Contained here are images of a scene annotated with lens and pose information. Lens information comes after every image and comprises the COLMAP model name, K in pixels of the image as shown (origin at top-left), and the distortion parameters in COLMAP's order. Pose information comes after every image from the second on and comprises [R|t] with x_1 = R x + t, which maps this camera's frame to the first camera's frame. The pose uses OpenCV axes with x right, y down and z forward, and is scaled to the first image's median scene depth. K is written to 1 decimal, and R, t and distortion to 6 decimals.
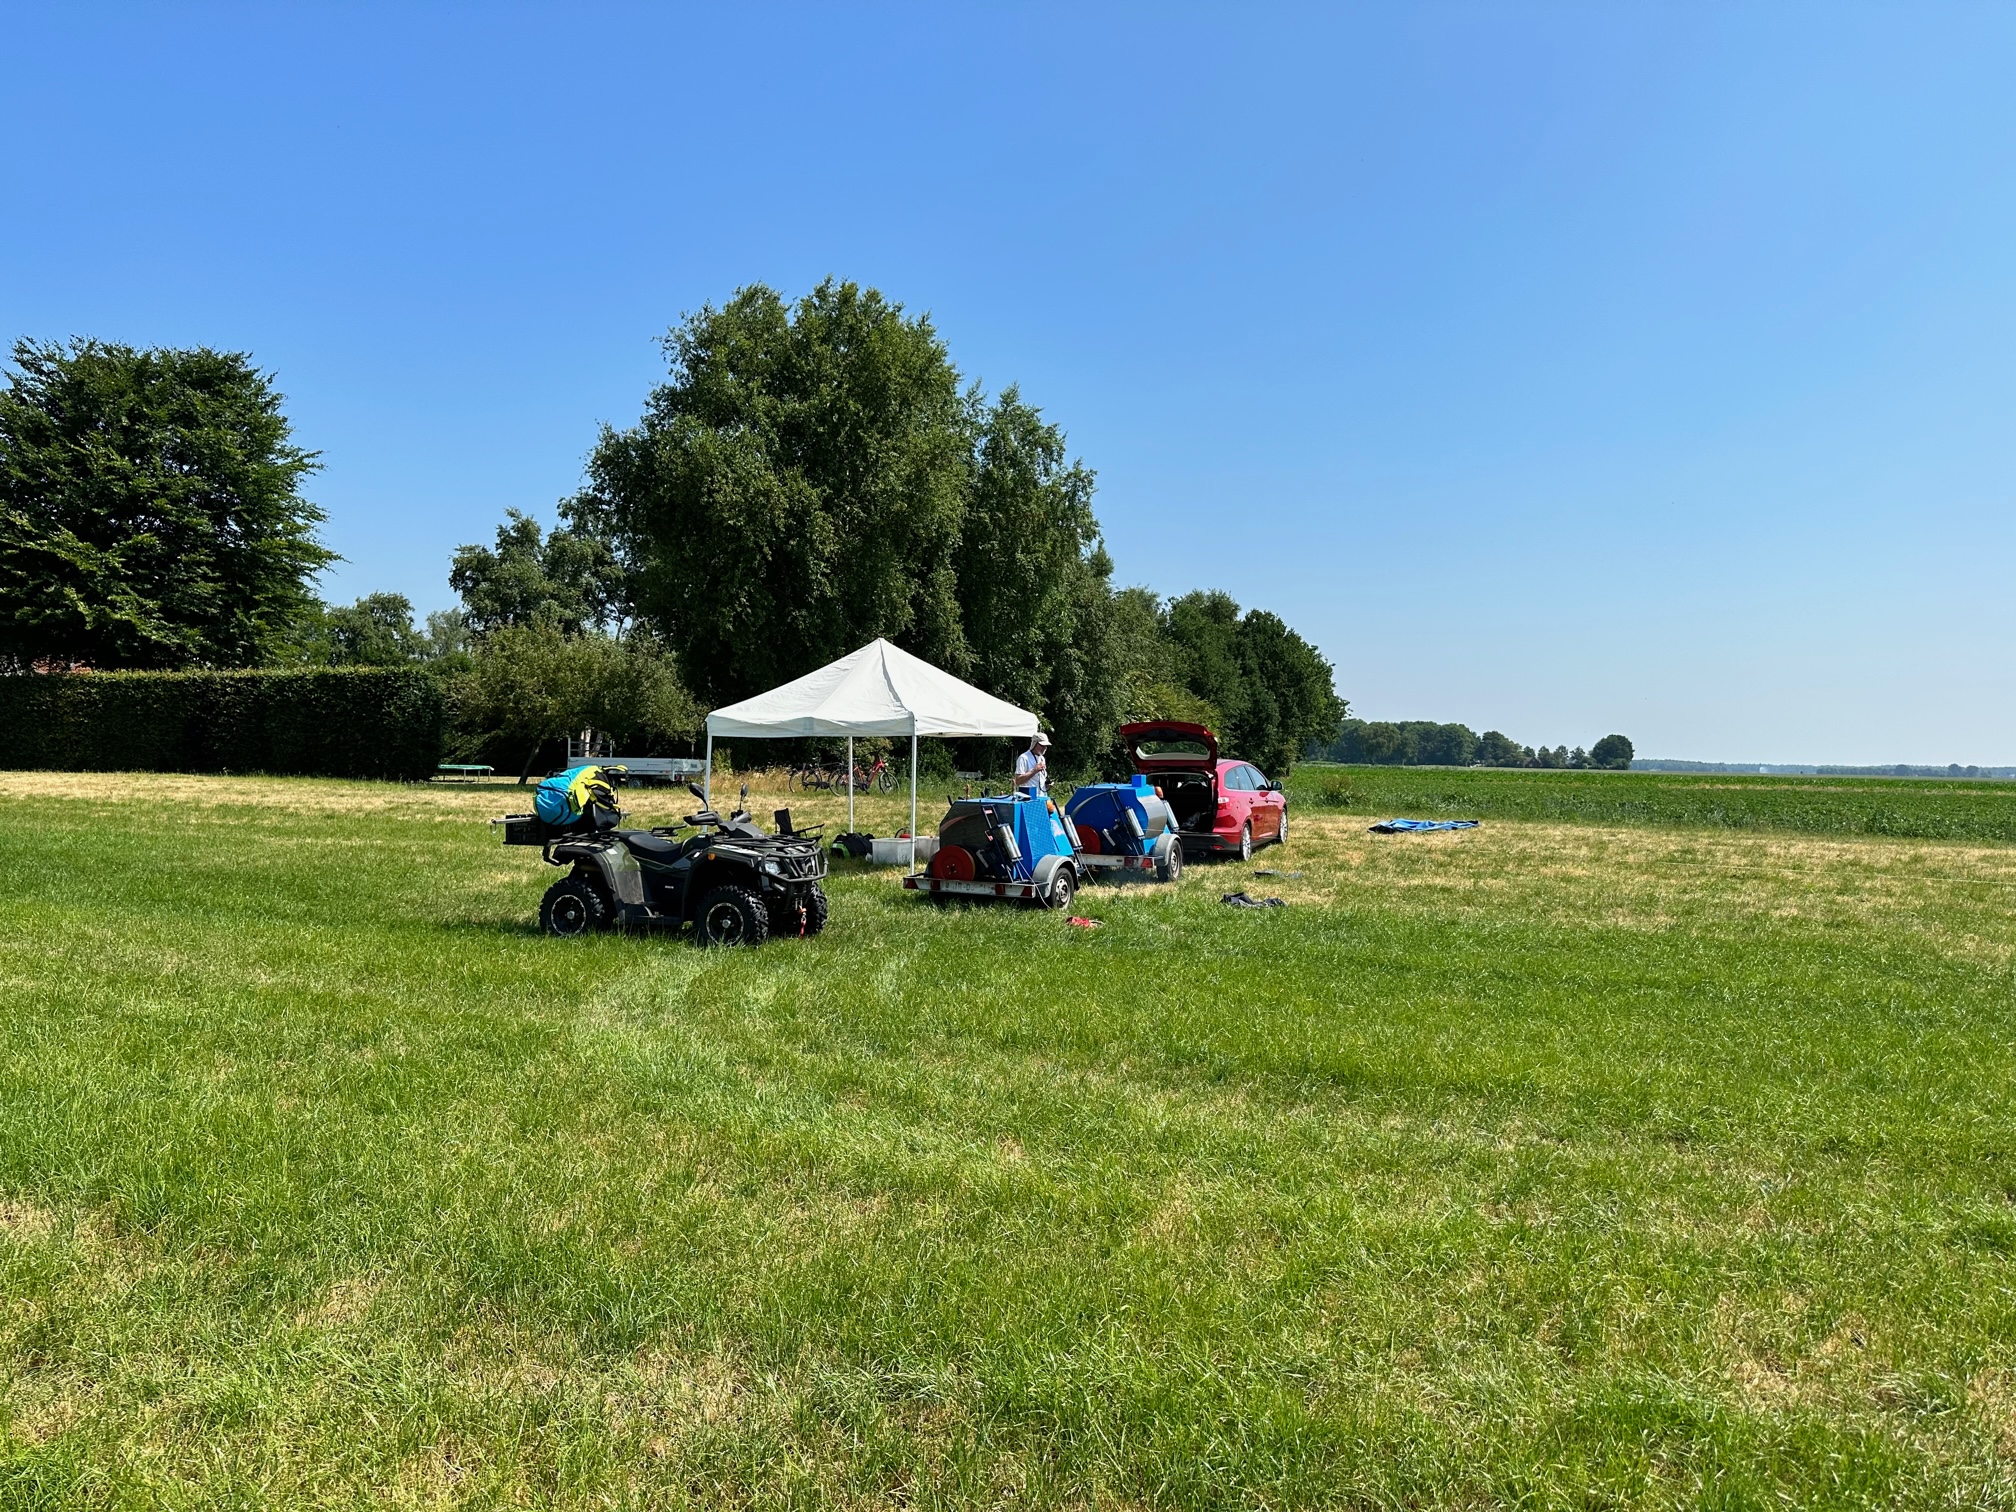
lens RADIAL K [[1410.8, 0, 1008.0], [0, 1410.8, 756.0], [0, 0, 1]] dist [0.247674, -0.000031]
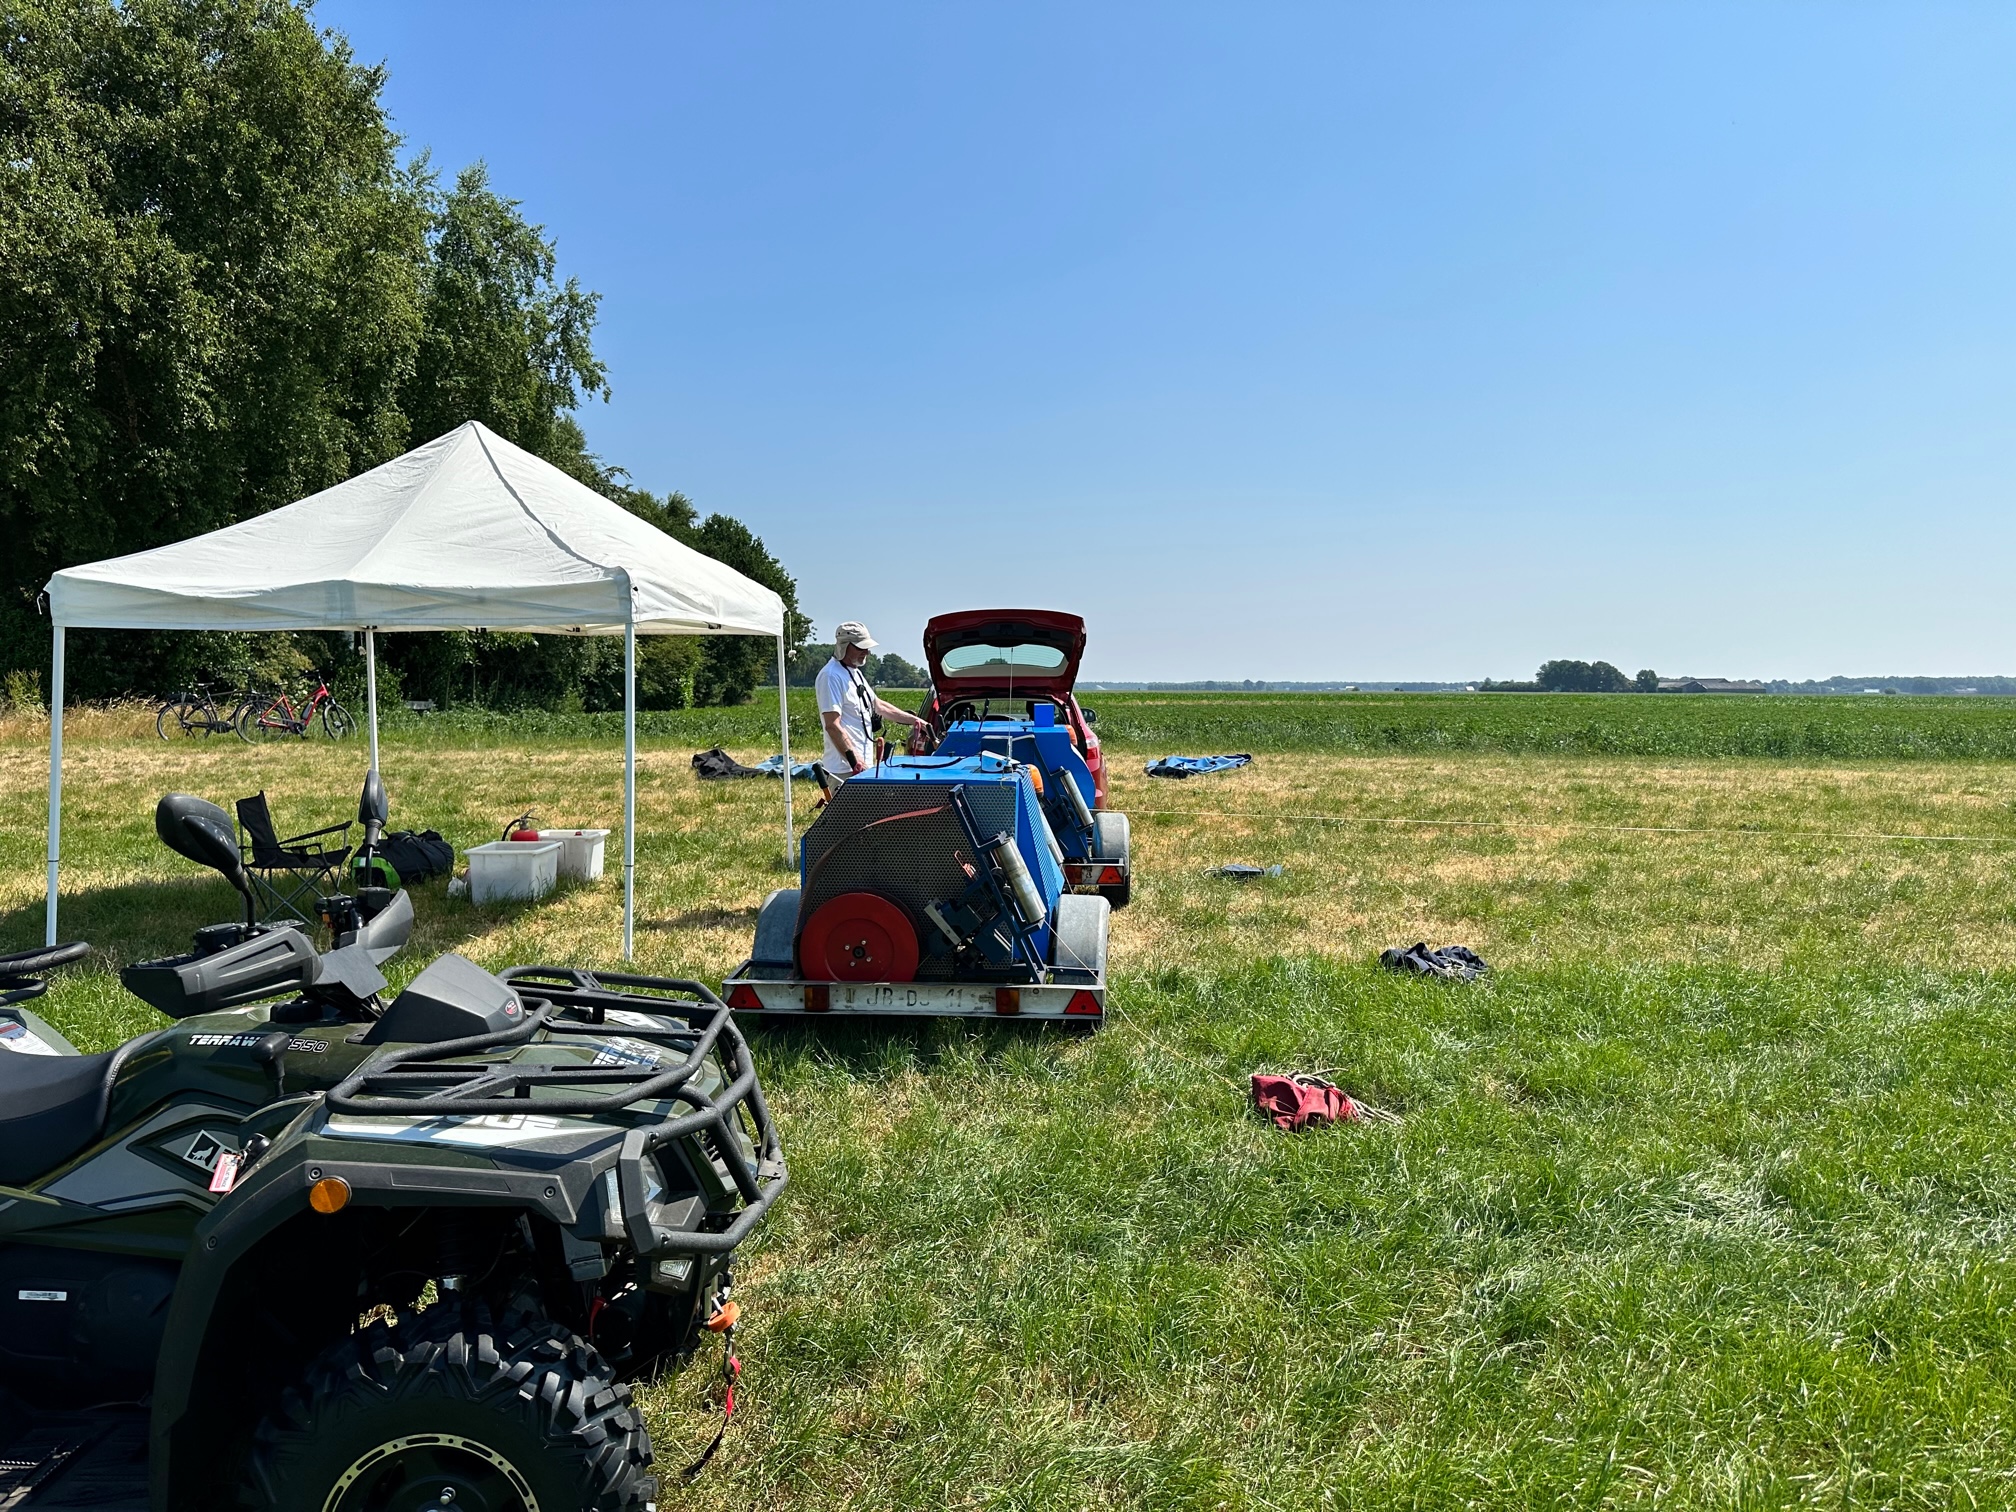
lens RADIAL K [[1414.8, 0, 1008.0], [0, 1414.8, 756.0], [0, 0, 1]] dist [0.012741, -0.000687]
pose [[0.911303, -0.033931, 0.410336, -0.067350], [0.011917, 0.998355, 0.056089, 0.002182], [-0.411564, -0.046225, 0.910208, 0.268409]]
